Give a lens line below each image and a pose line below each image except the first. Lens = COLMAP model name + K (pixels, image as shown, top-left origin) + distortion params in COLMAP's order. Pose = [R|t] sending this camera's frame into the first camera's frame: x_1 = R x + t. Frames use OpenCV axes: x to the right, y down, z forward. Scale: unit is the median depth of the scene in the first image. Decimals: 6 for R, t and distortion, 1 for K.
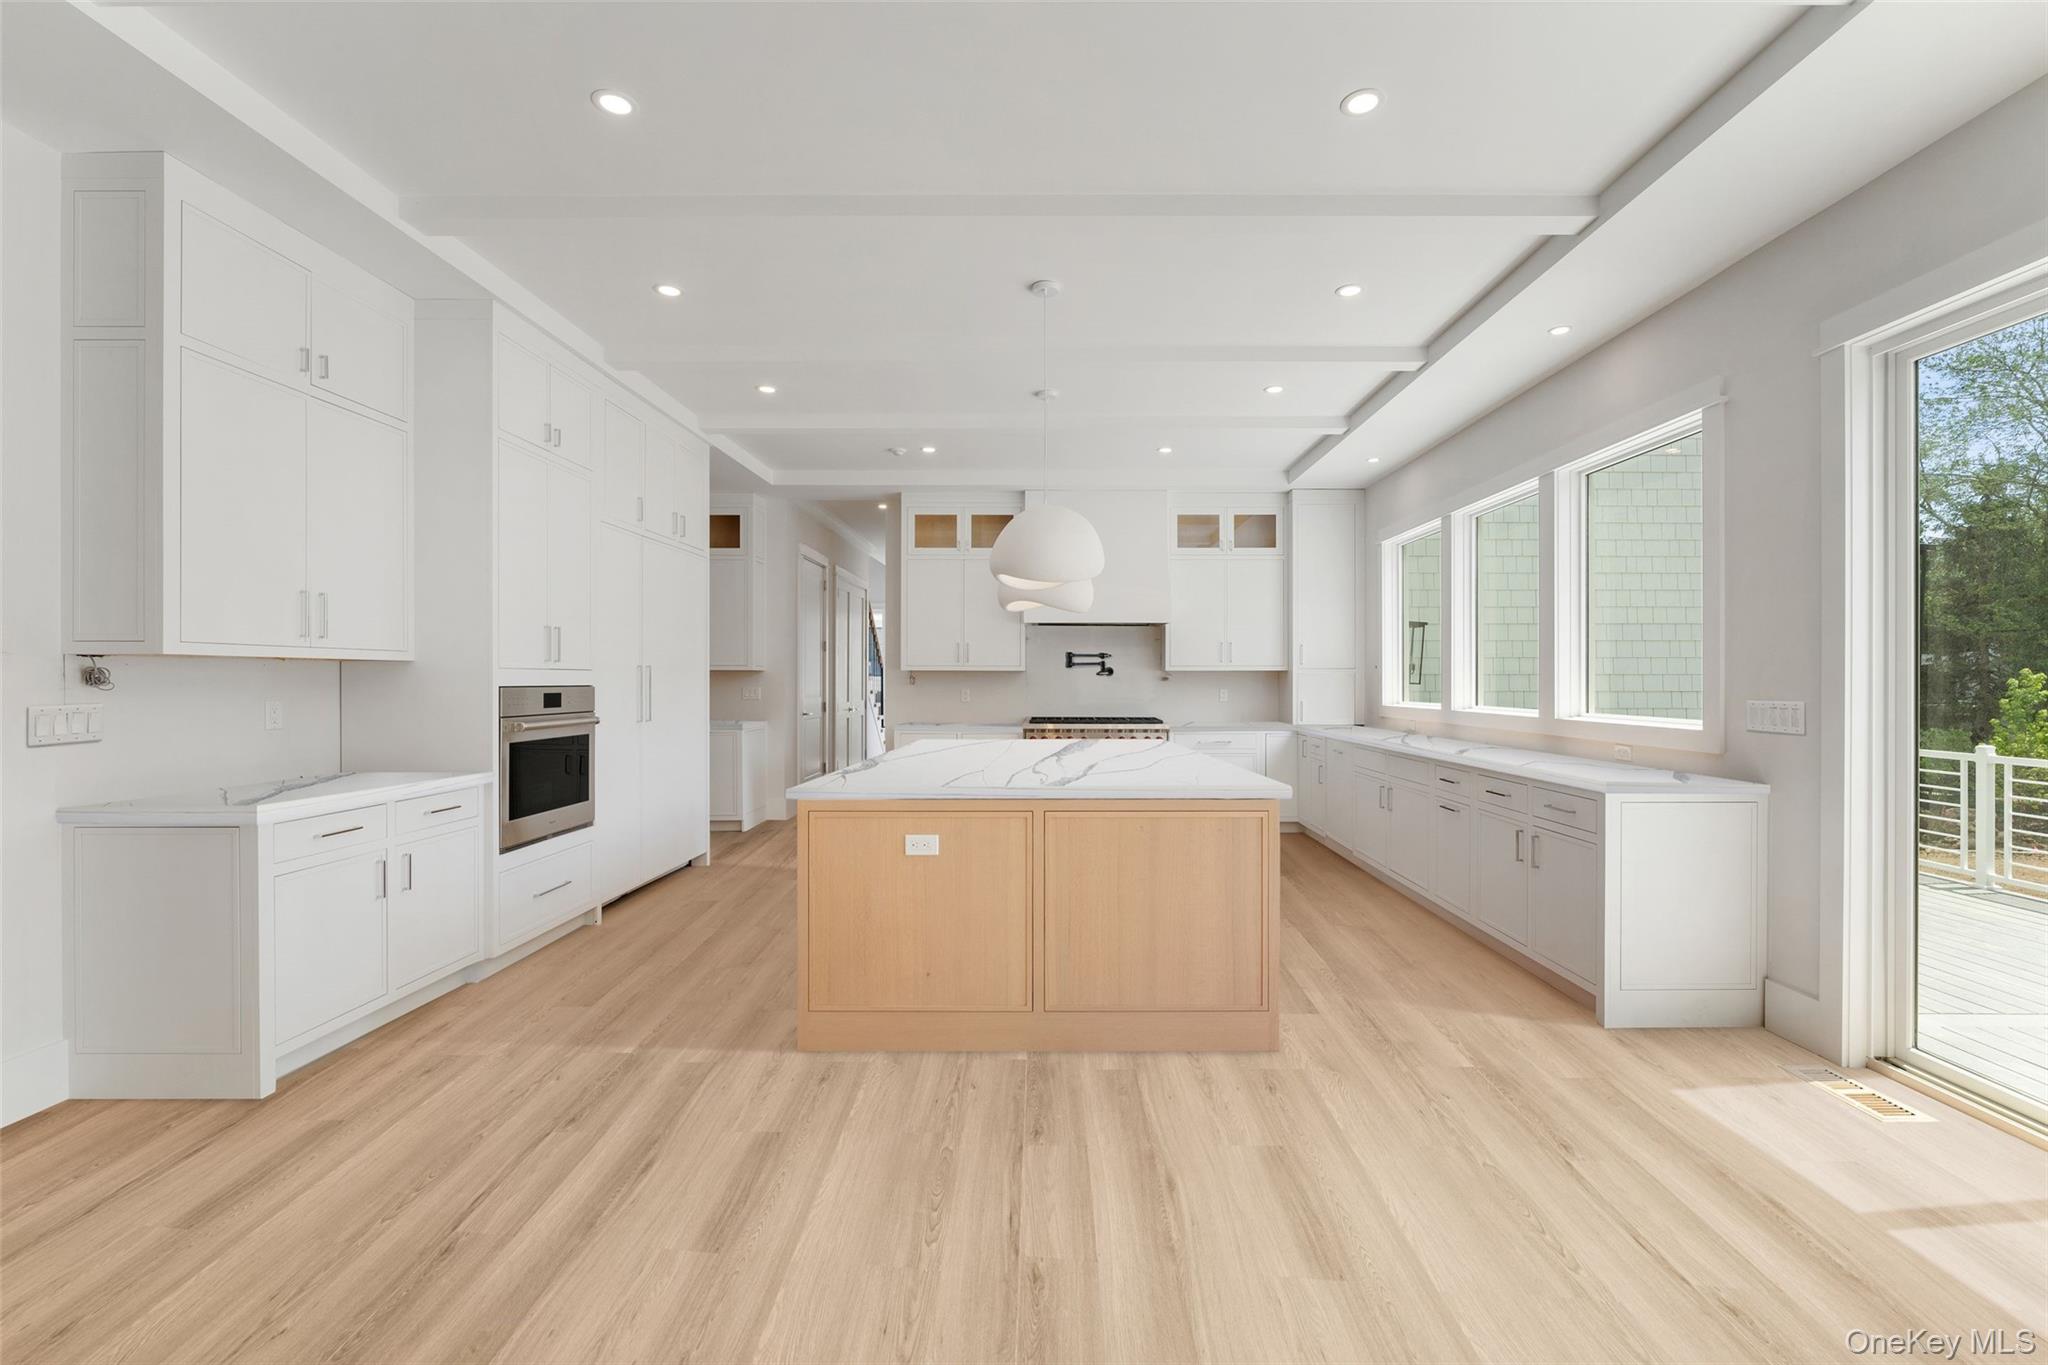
lens RADIAL K [[839.5, 0, 1040.5], [0, 839.5, 679.9], [0, 0, 1]] dist [-0.000696, -0.000051]
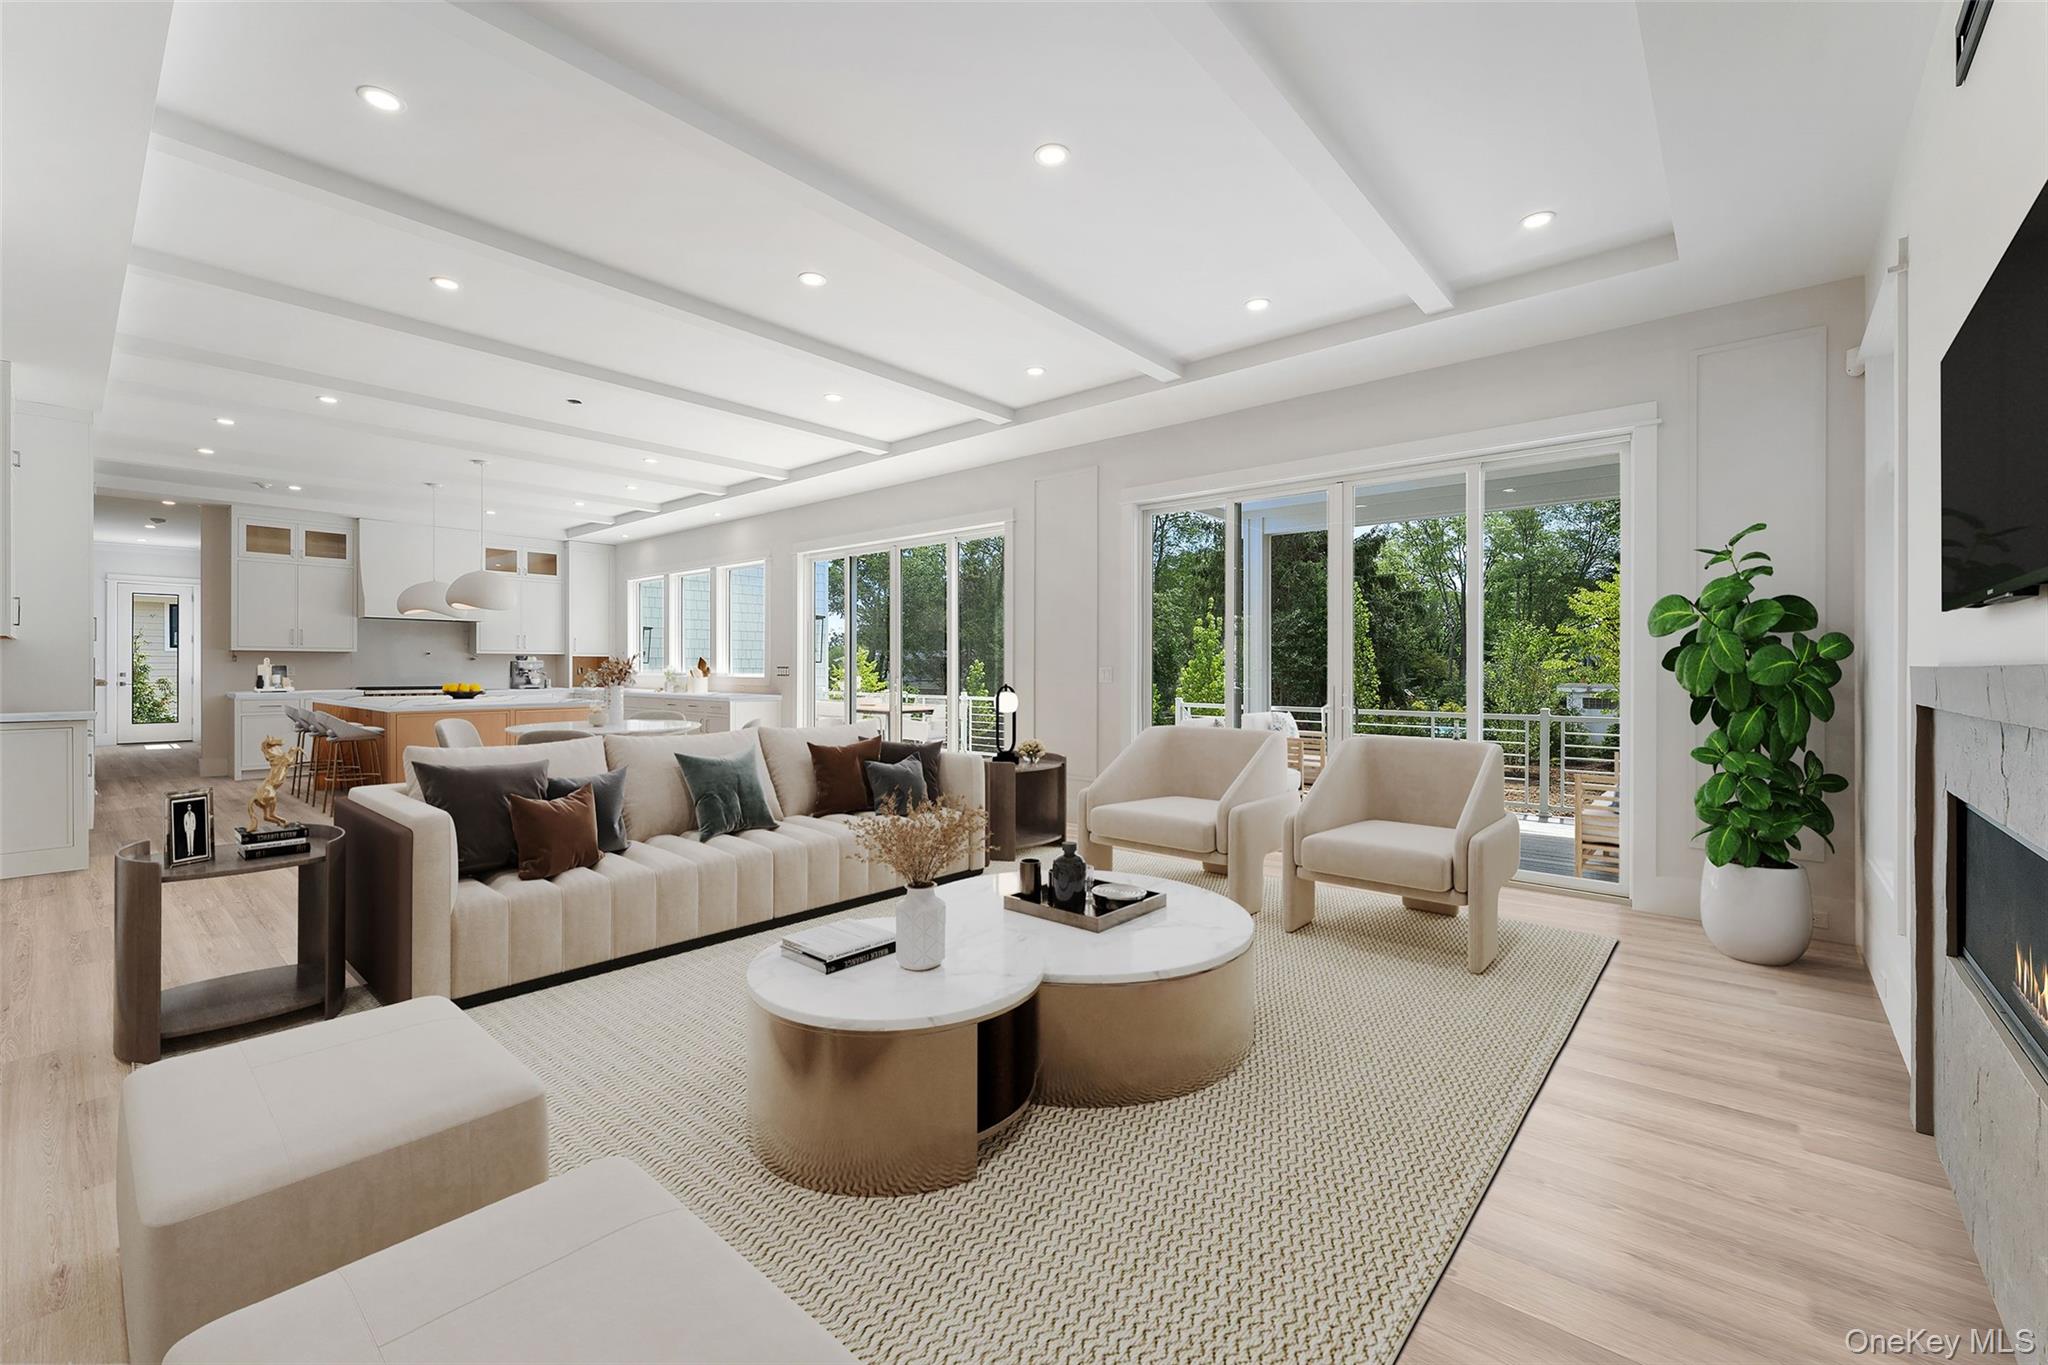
lens RADIAL K [[839.5, 0, 1036.1], [0, 839.5, 670.2], [0, 0, 1]] dist [-0.000696, -0.000051]
pose [[0.622909, -0.002399, 0.782290, -0.820183], [0.000329, 0.999996, 0.002804, 0.030028], [-0.782294, -0.001489, 0.622908, -1.430504]]
